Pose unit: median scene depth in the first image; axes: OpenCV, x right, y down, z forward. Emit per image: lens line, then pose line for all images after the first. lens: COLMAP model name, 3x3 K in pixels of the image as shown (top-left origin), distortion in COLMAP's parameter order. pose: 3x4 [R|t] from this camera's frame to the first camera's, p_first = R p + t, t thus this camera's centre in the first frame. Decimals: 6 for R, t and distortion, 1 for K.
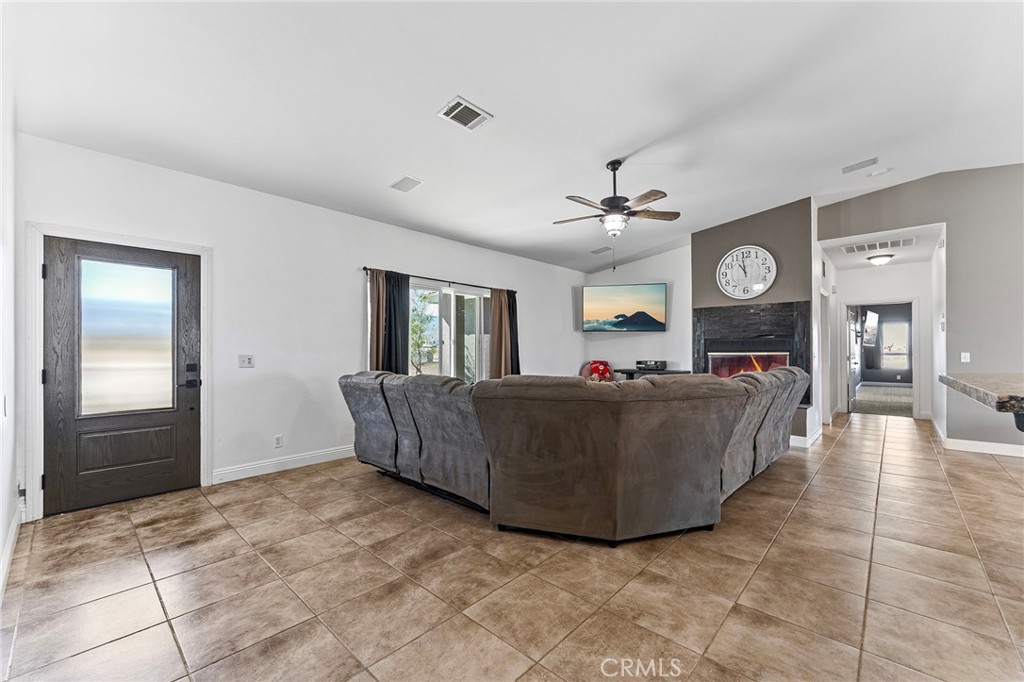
lens RADIAL K [[409.8, 0, 515.0], [0, 409.8, 350.2], [0, 0, 1]] dist [-0.000179, -0.001829]
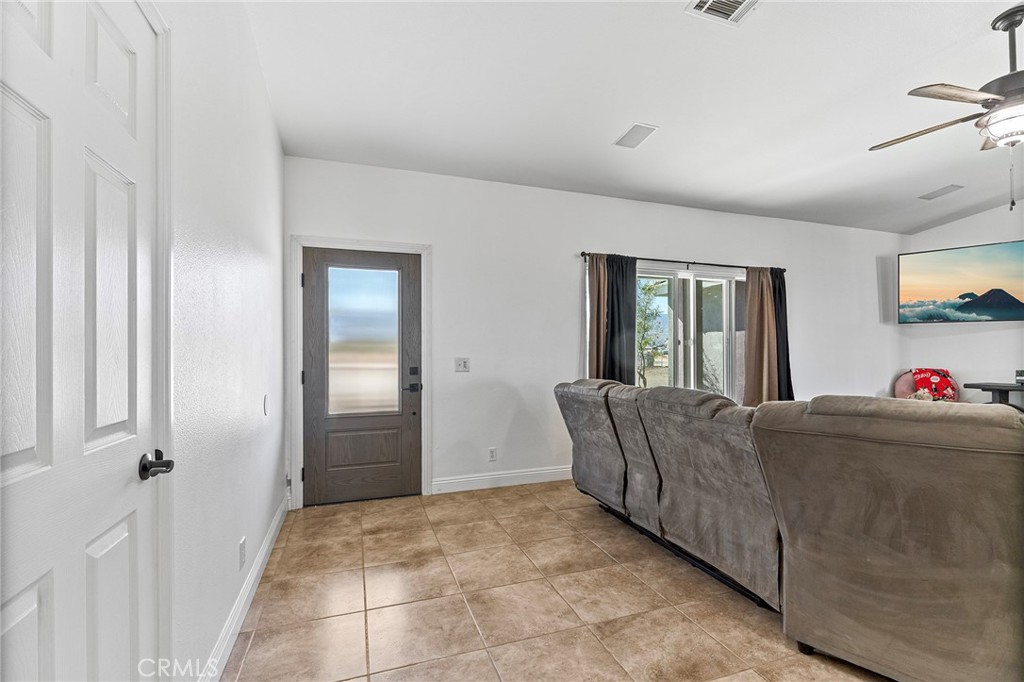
lens RADIAL K [[452.5, 0, 518.9], [0, 452.5, 346.1], [0, 0, 1]] dist [-0.003351, 0.000170]
pose [[0.885584, -0.007779, -0.464415, -0.082318], [0.001177, 0.999894, -0.014504, -0.000205], [0.464478, 0.012298, 0.885499, 0.187619]]
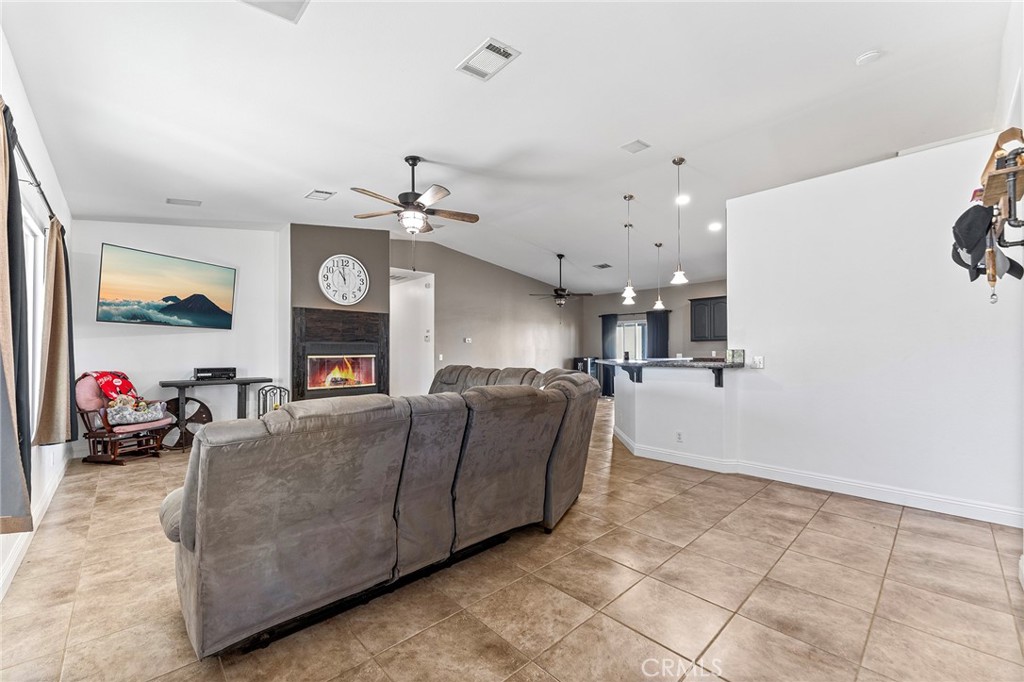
lens RADIAL K [[441.3, 0, 515.9], [0, 441.3, 344.3], [0, 0, 1]] dist [-0.017172, 0.002928]
pose [[0.032909, 0.024083, 0.999168, -0.964313], [0.003735, 0.999700, -0.024219, 0.010037], [-0.999451, 0.004529, 0.032809, 0.911356]]
